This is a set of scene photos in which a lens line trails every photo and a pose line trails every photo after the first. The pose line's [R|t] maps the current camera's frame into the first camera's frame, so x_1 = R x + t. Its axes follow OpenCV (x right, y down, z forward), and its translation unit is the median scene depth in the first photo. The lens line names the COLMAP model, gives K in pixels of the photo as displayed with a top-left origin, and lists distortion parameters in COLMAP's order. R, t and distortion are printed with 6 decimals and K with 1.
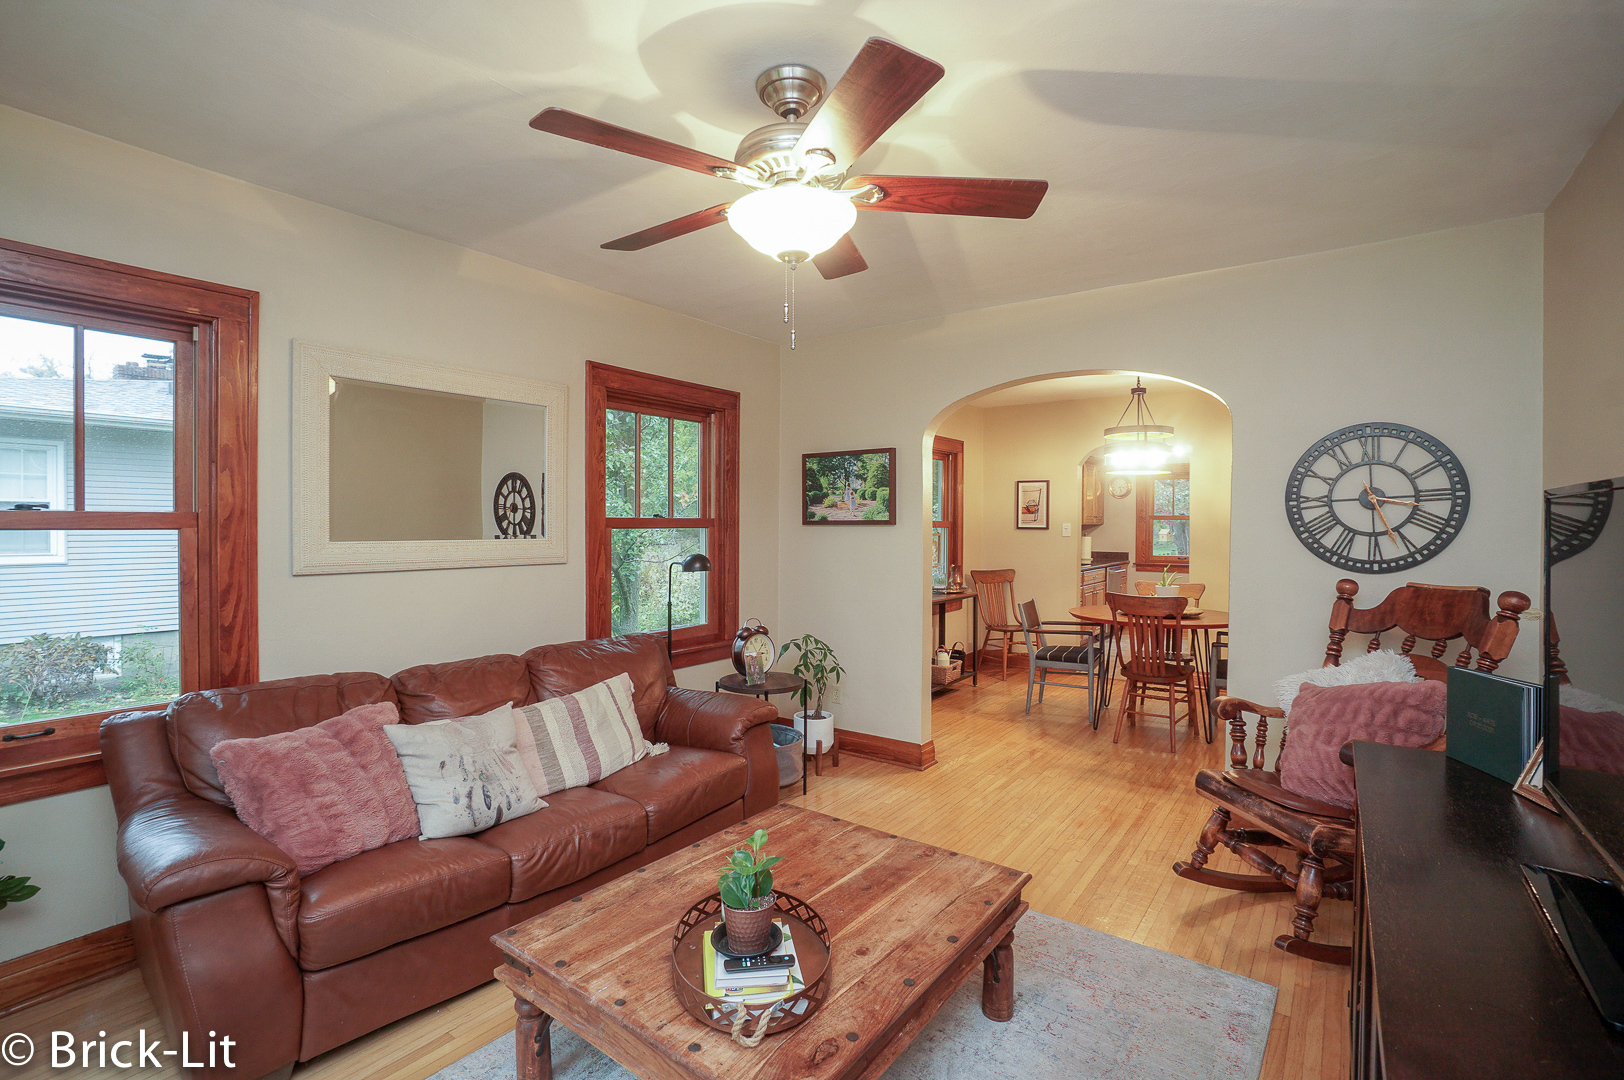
lens RADIAL K [[737.5, 0, 812.0], [0, 737.5, 540.0], [0, 0, 1]] dist [-0.059450, 0.021679]
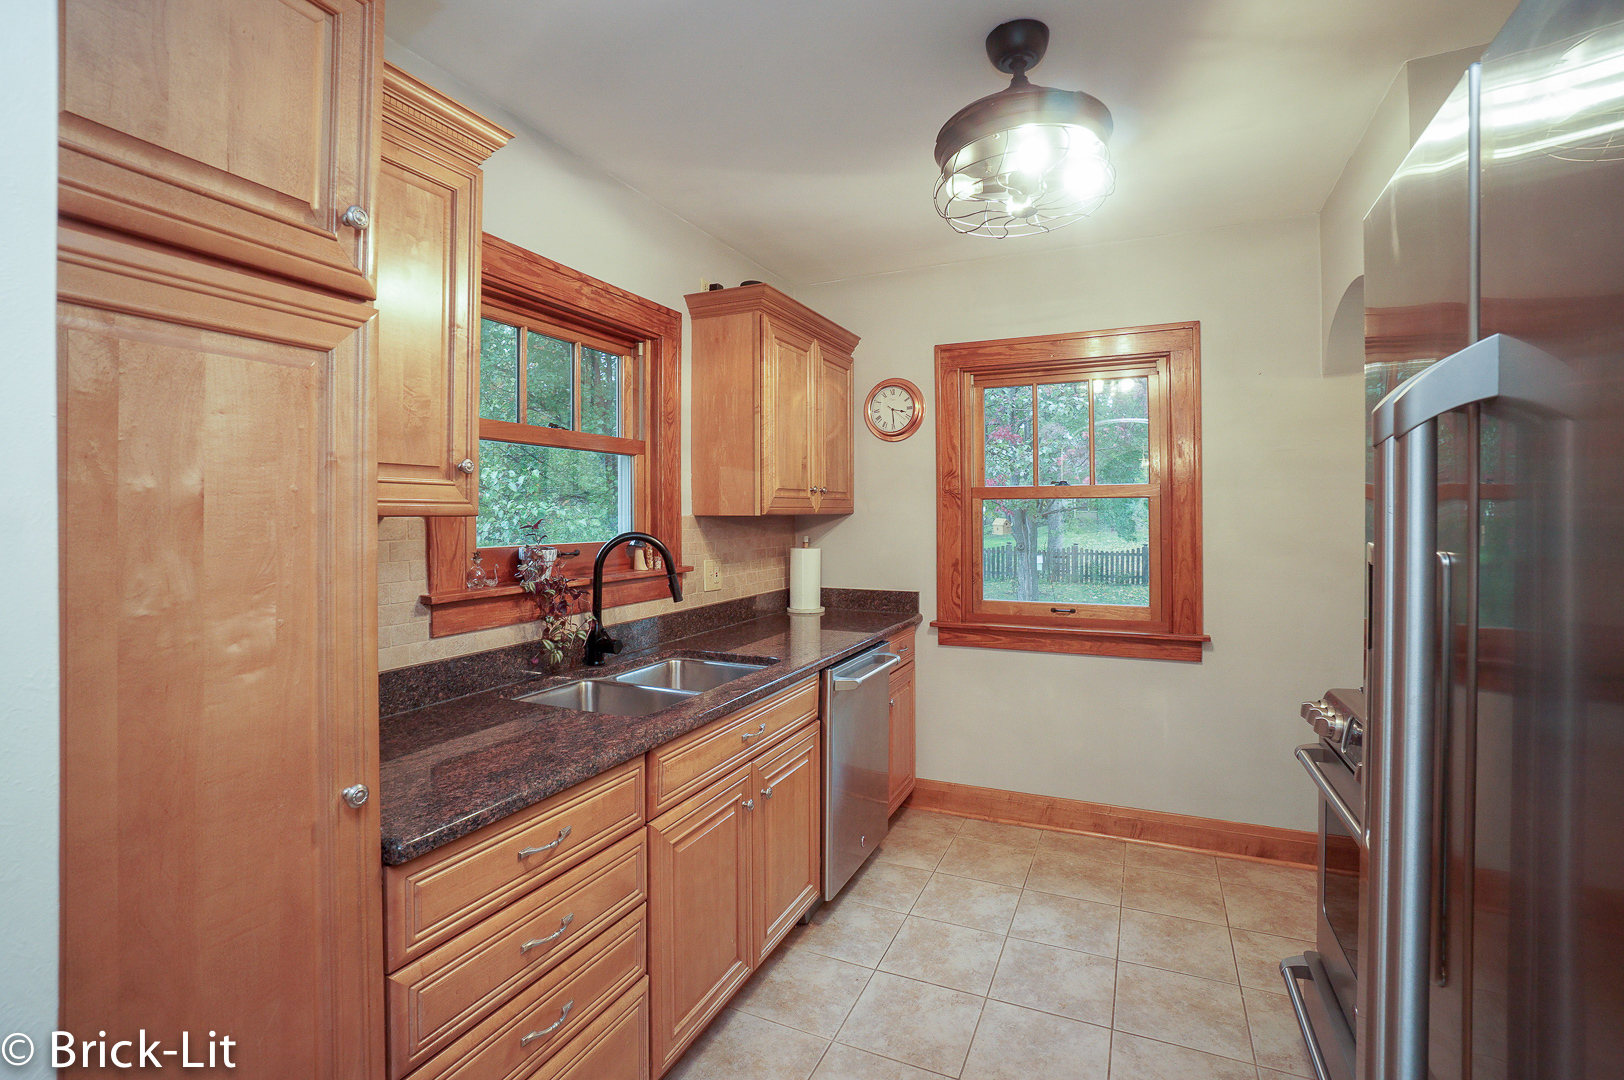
lens RADIAL K [[726.3, 0, 798.9], [0, 726.3, 505.4], [0, 0, 1]] dist [-0.054771, 0.022029]
pose [[0.983260, -0.004938, 0.182139, 0.992677], [0.010801, 0.999454, -0.031211, -0.047079], [-0.181885, 0.032656, 0.982777, 2.103274]]
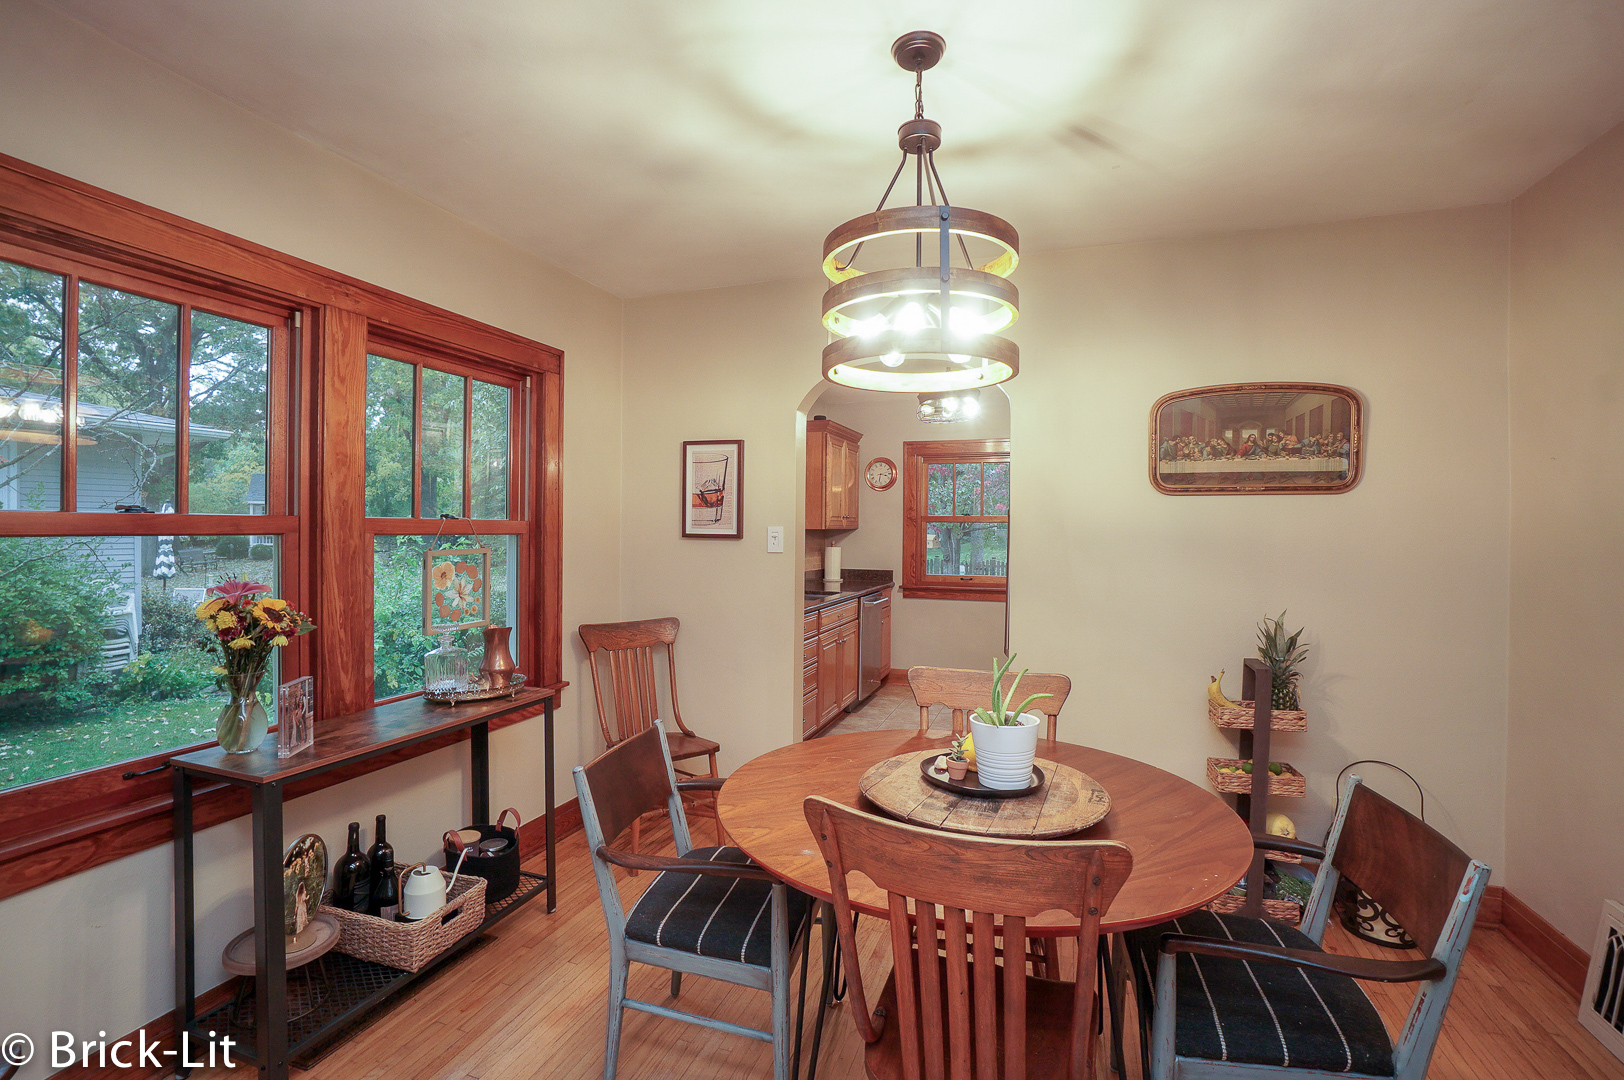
lens RADIAL K [[737.5, 0, 812.0], [0, 737.5, 540.0], [0, 0, 1]] dist [-0.059450, 0.021679]
pose [[0.955368, -0.000806, 0.295416, 0.506740], [0.002488, 0.999983, -0.005319, -0.024531], [-0.295406, 0.005817, 0.955354, 1.166725]]
